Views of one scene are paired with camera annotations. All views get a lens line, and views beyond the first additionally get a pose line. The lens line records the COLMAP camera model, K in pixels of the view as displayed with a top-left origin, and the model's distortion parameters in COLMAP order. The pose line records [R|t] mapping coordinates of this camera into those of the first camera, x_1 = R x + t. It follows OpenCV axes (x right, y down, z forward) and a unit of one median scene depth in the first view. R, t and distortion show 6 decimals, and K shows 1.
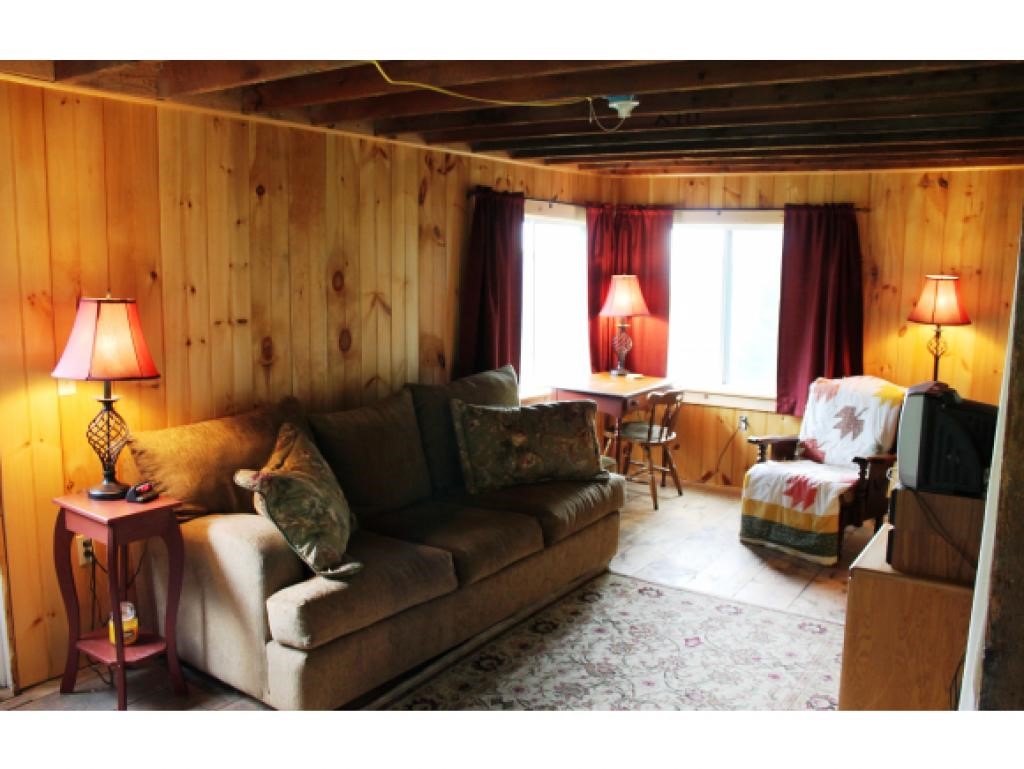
lens RADIAL K [[896.1, 0, 512.0], [0, 896.1, 384.5], [0, 0, 1]] dist [-0.167353, 0.169922]
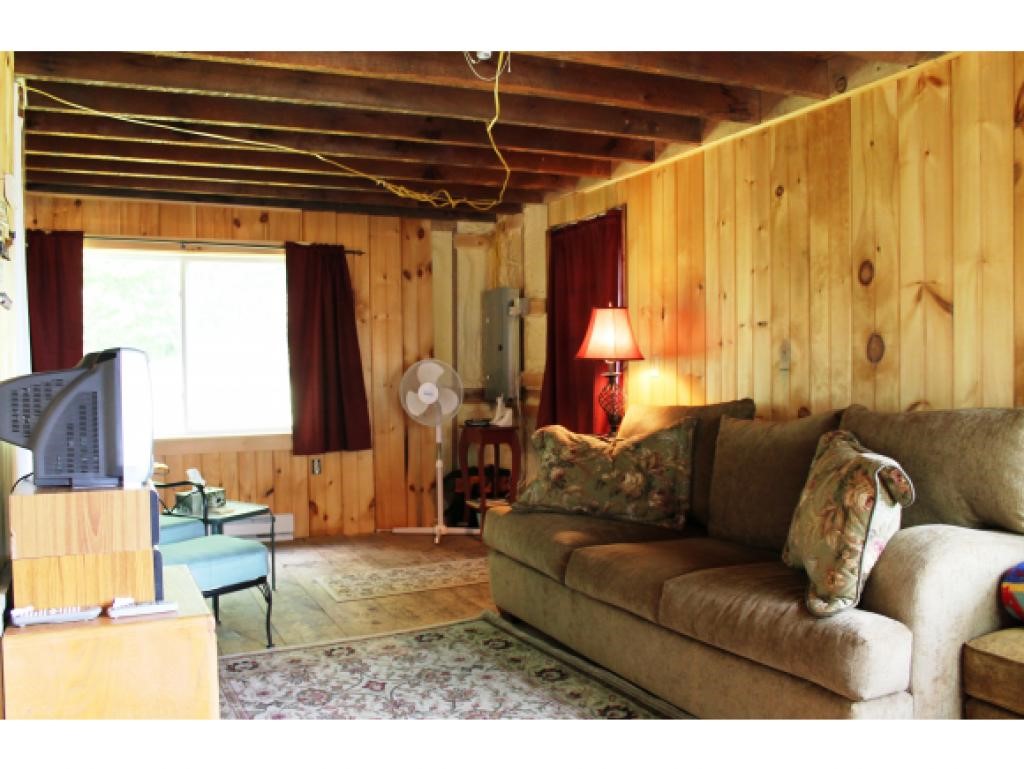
lens RADIAL K [[896.1, 0, 512.0], [0, 896.1, 384.5], [0, 0, 1]] dist [-0.167353, 0.169922]
pose [[-0.523333, 0.010961, -0.852058, 0.562862], [-0.098455, 0.992443, 0.073238, -0.037449], [0.846422, 0.122218, -0.518298, 1.010706]]
